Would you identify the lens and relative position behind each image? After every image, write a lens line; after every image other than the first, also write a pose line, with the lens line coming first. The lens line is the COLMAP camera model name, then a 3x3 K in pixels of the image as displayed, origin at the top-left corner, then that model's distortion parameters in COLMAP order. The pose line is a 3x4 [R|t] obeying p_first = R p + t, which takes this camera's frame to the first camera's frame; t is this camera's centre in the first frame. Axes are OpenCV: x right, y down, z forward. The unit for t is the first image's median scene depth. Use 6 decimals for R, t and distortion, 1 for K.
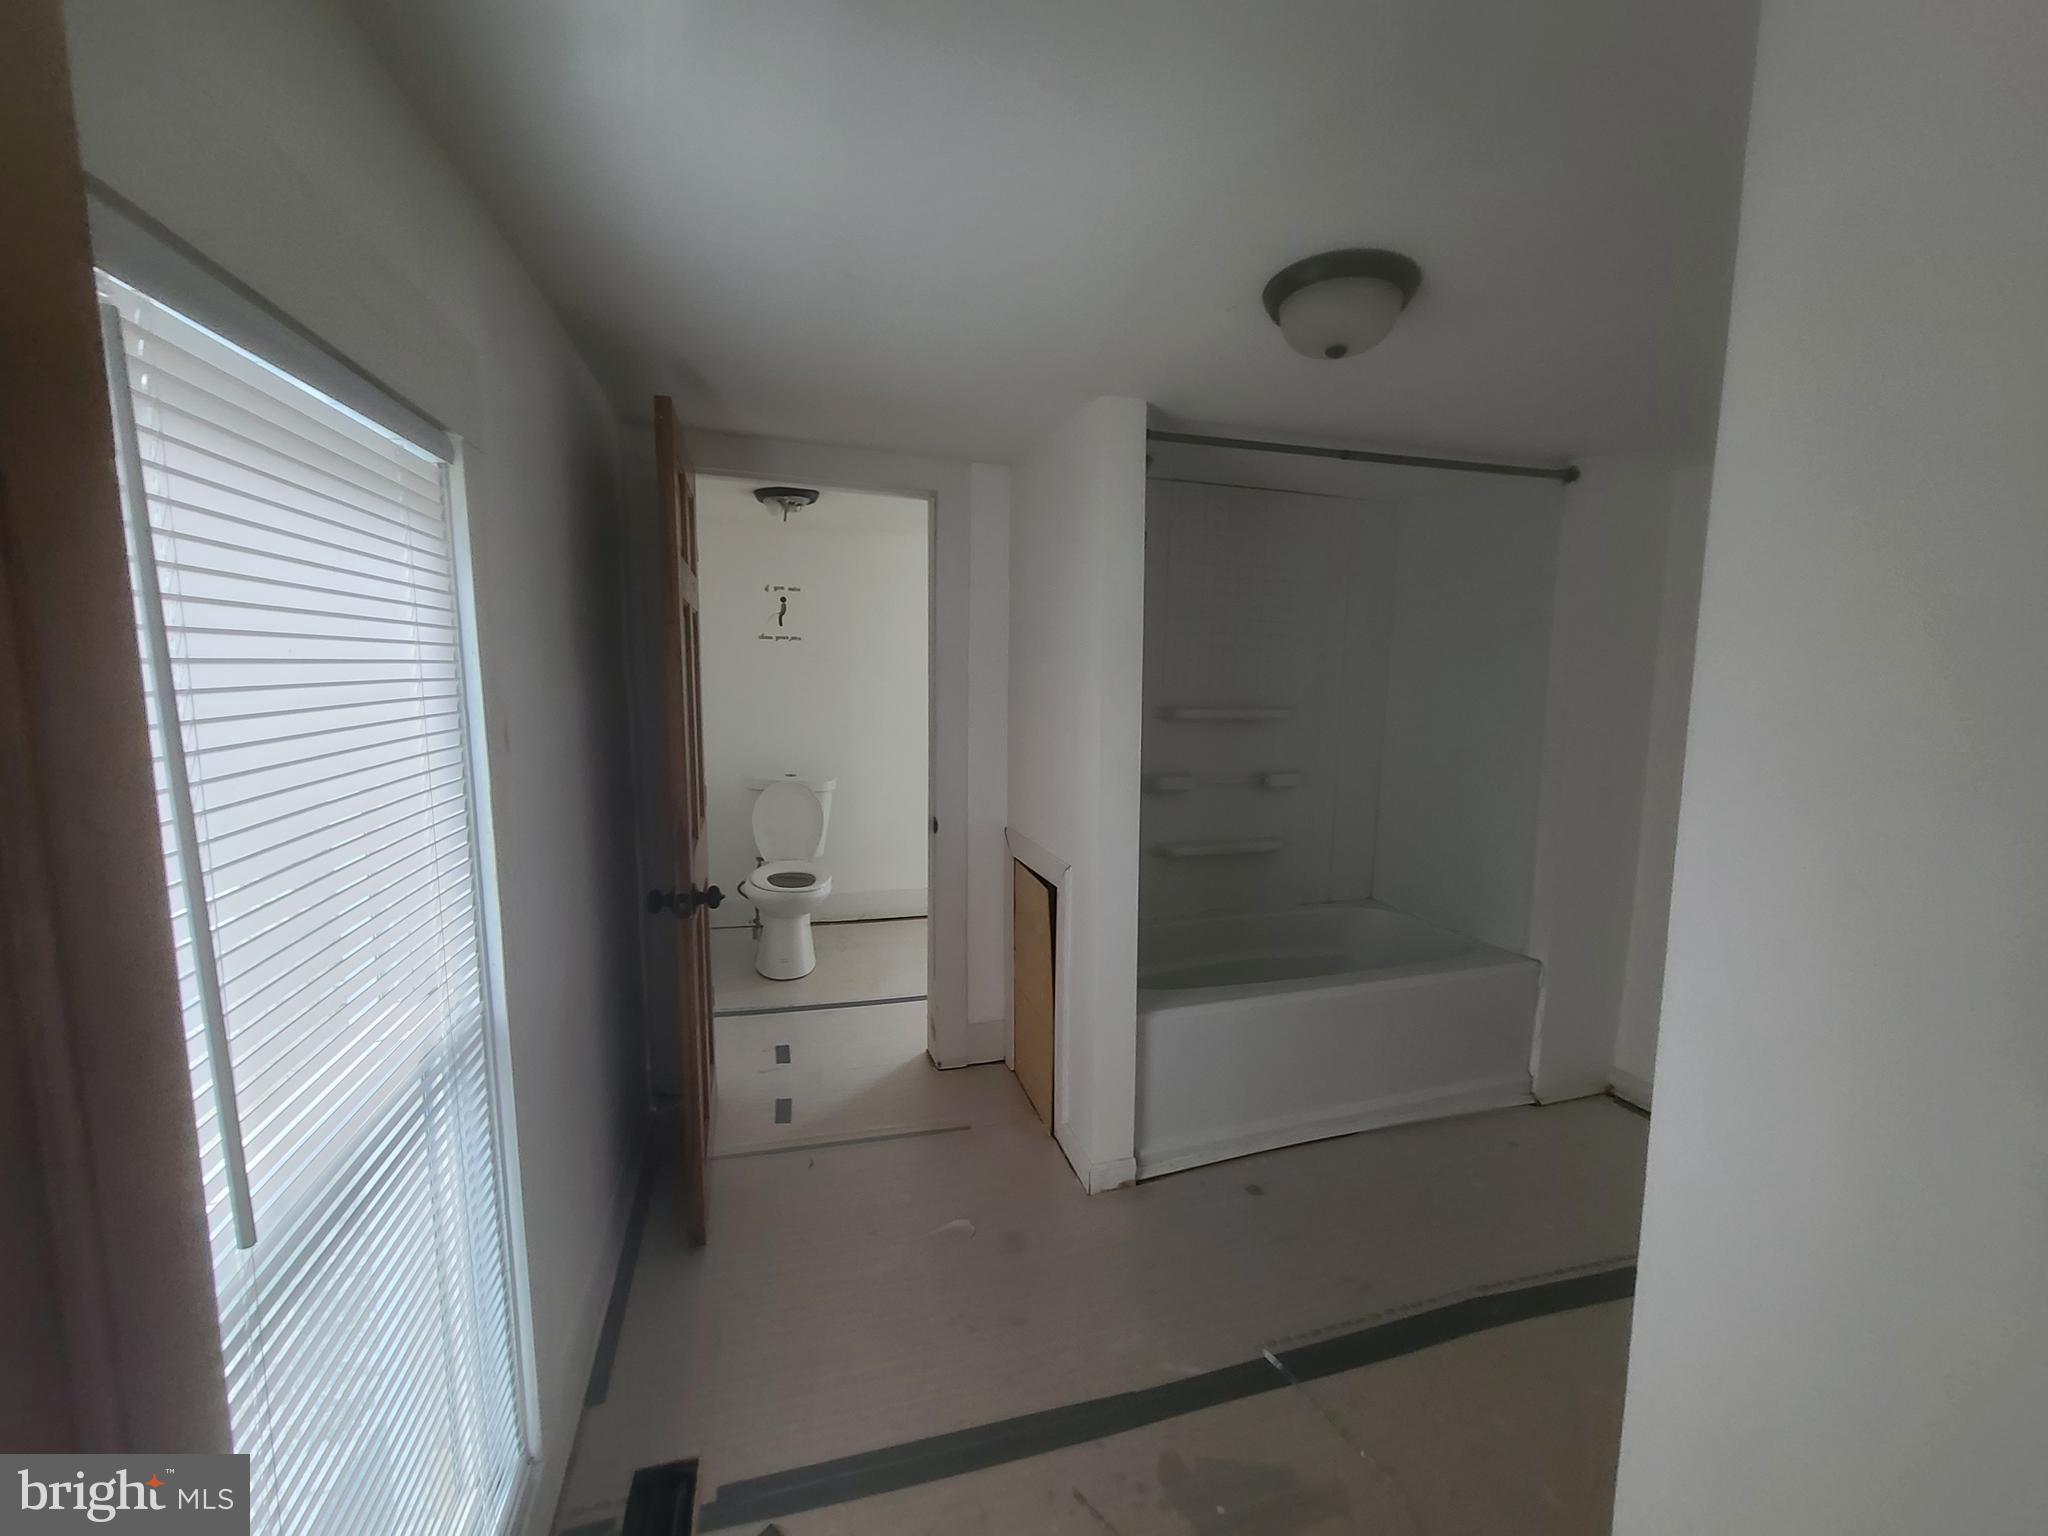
lens RADIAL K [[836.8, 0, 1024.0], [0, 836.8, 768.0], [0, 0, 1]] dist [0.000185, -0.000092]
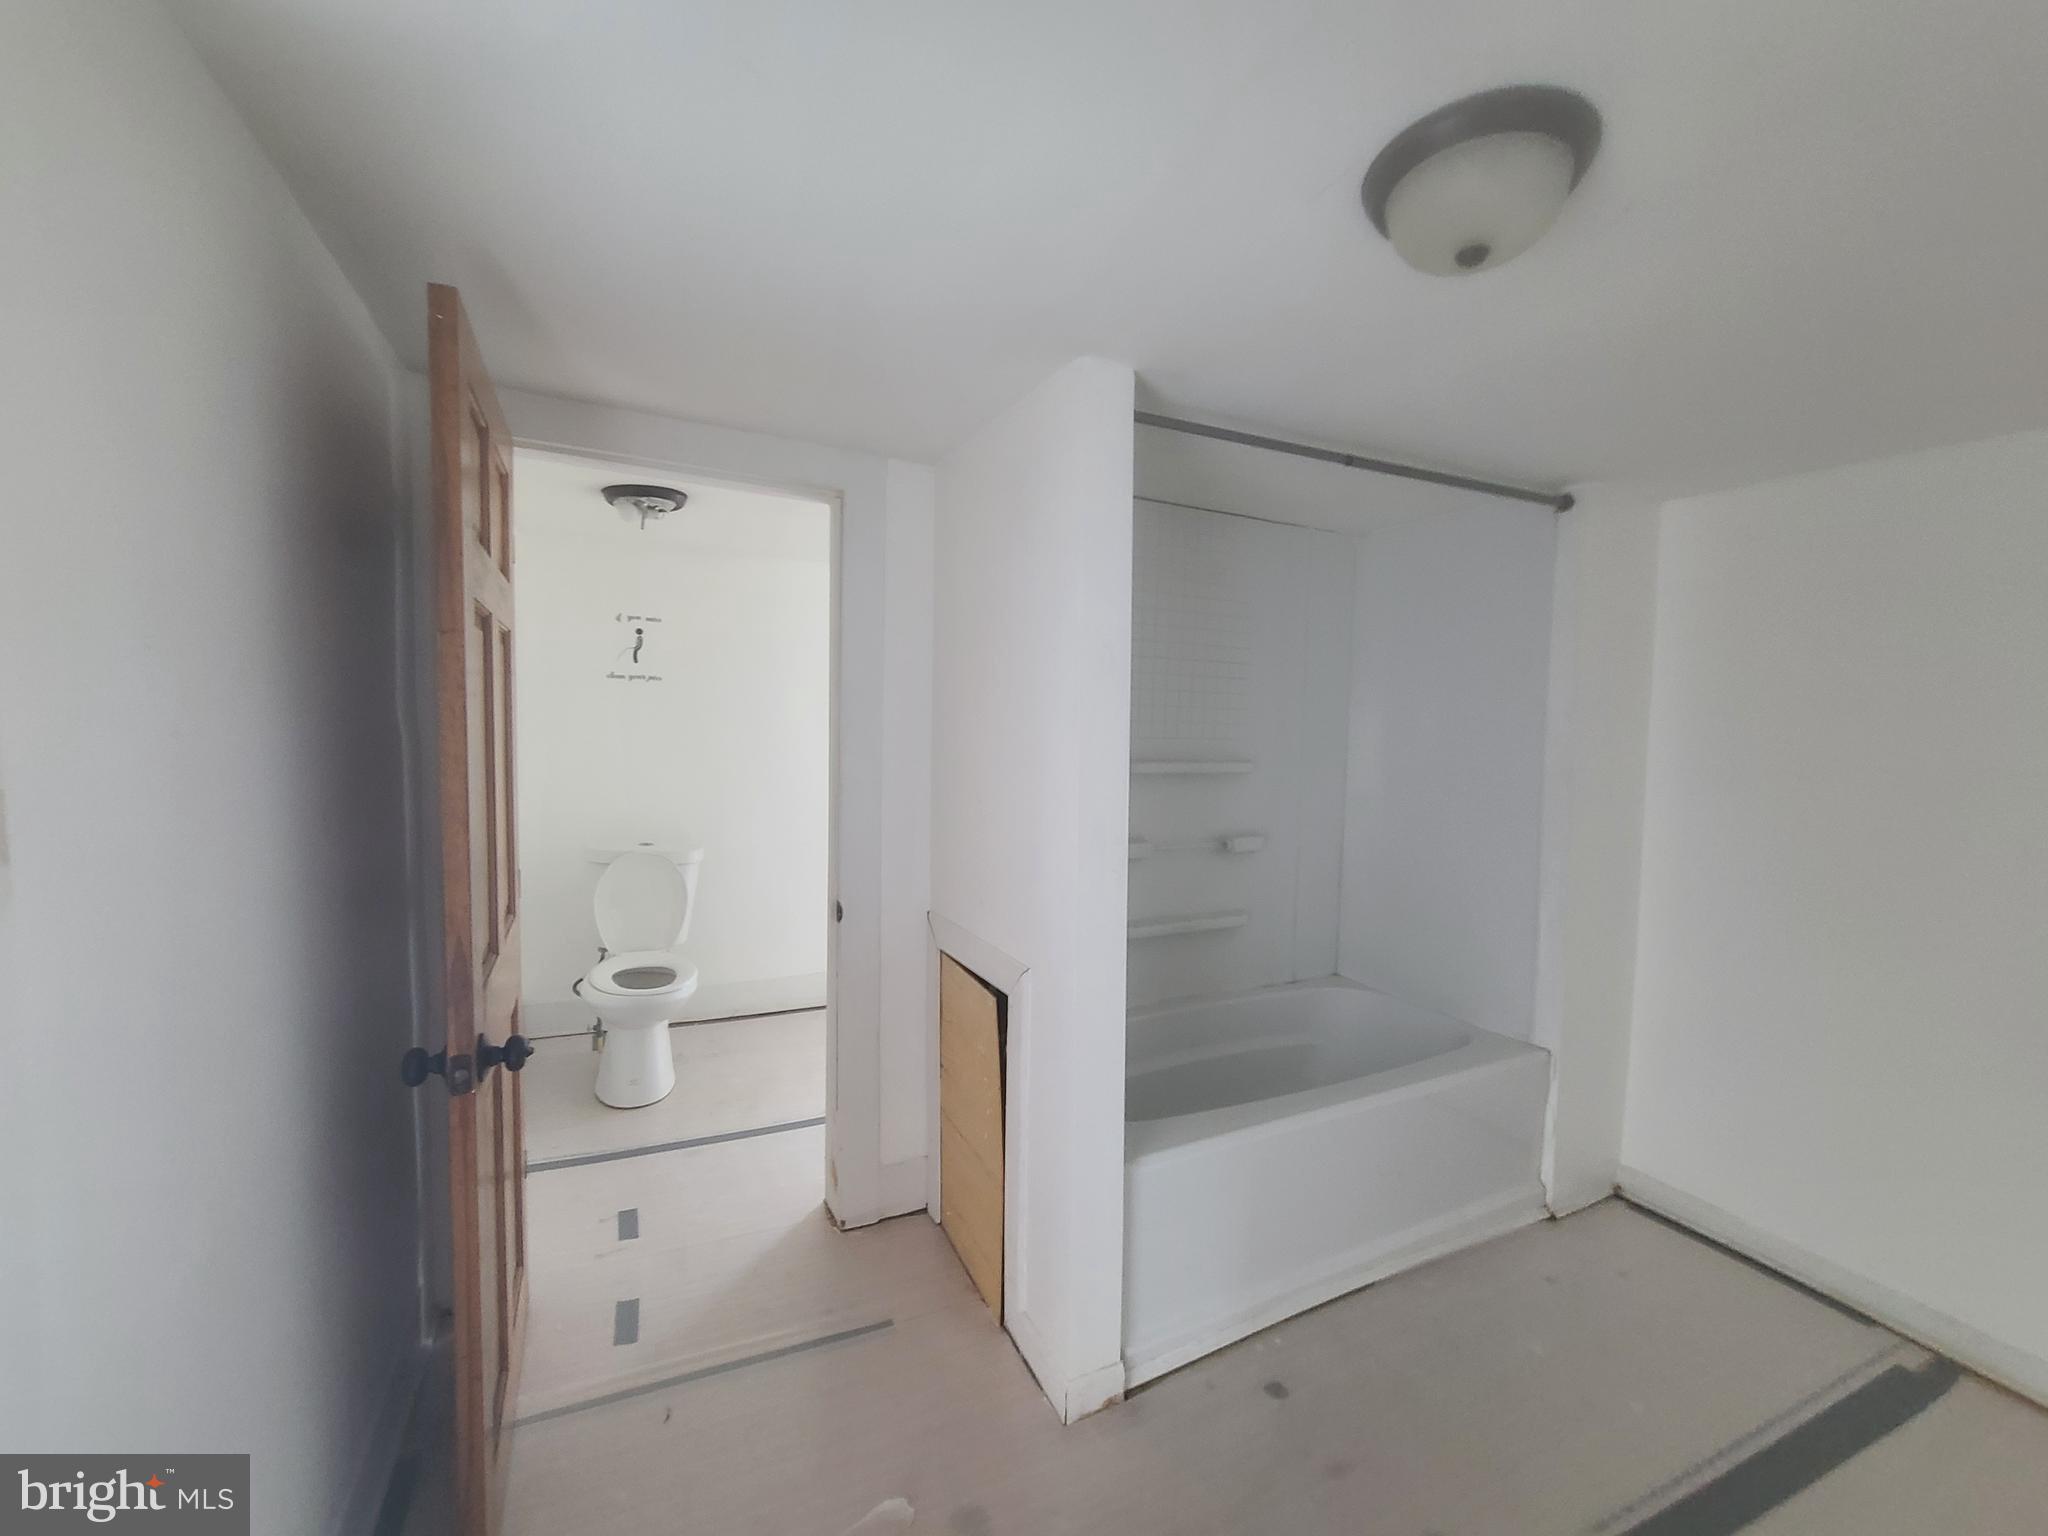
lens RADIAL K [[836.8, 0, 1024.0], [0, 836.8, 768.0], [0, 0, 1]] dist [0.000185, -0.000092]
pose [[0.988648, -0.003281, 0.150217, -0.054192], [0.012471, 0.998104, -0.060275, -0.016740], [-0.149735, 0.061464, 0.986814, 0.201576]]
